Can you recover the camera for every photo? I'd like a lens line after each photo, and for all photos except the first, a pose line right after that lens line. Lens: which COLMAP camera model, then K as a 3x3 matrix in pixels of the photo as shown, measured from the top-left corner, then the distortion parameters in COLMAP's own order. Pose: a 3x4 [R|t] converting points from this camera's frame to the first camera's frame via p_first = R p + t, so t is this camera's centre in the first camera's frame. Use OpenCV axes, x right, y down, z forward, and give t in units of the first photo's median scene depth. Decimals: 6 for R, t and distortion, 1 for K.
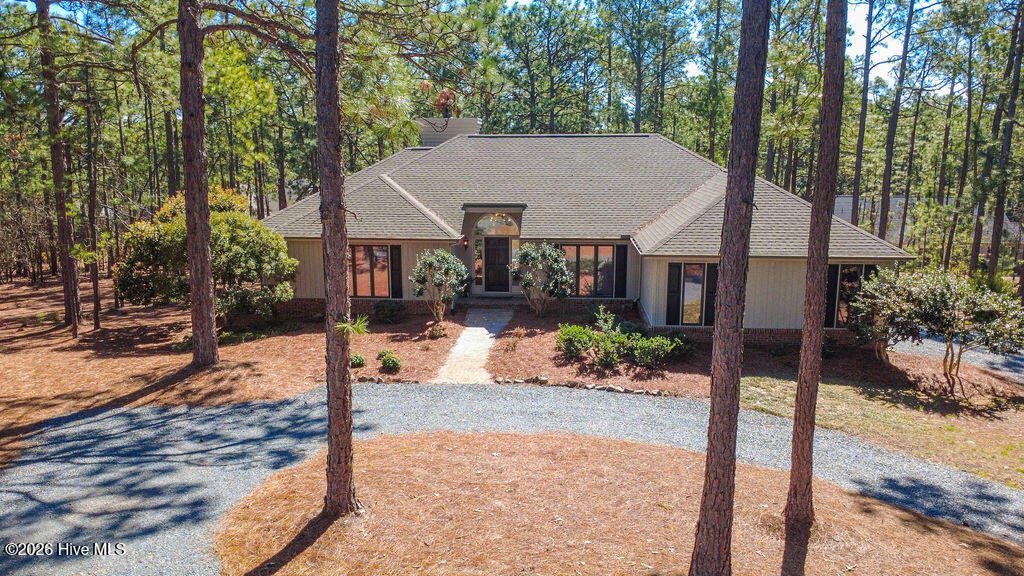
lens RADIAL K [[726.9, 0, 512.0], [0, 726.9, 288.0], [0, 0, 1]] dist [-0.000366, 0.001010]
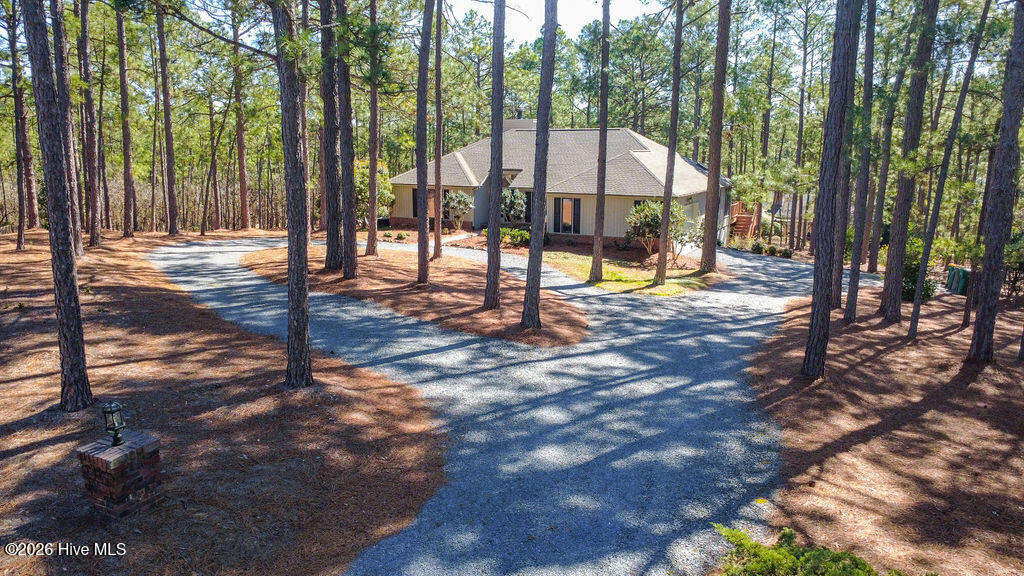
lens RADIAL K [[726.9, 0, 512.0], [0, 726.9, 288.0], [0, 0, 1]] dist [-0.000366, 0.001010]
pose [[0.920350, 0.074177, -0.383997, 0.984212], [-0.071686, 0.997210, 0.020817, 0.193925], [0.384470, 0.008368, 0.923099, -0.892405]]
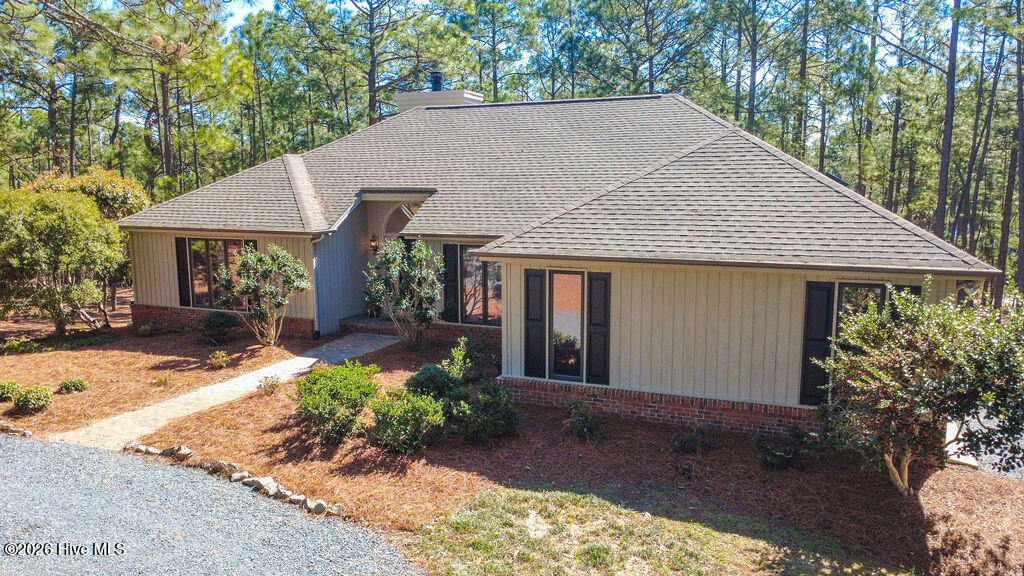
lens RADIAL K [[726.9, 0, 512.0], [0, 726.9, 288.0], [0, 0, 1]] dist [-0.000366, 0.001010]
pose [[0.950079, 0.042133, -0.309151, 0.443936], [-0.054898, 0.997956, -0.032703, 0.000148], [0.307141, 0.048042, 0.950451, 0.507591]]
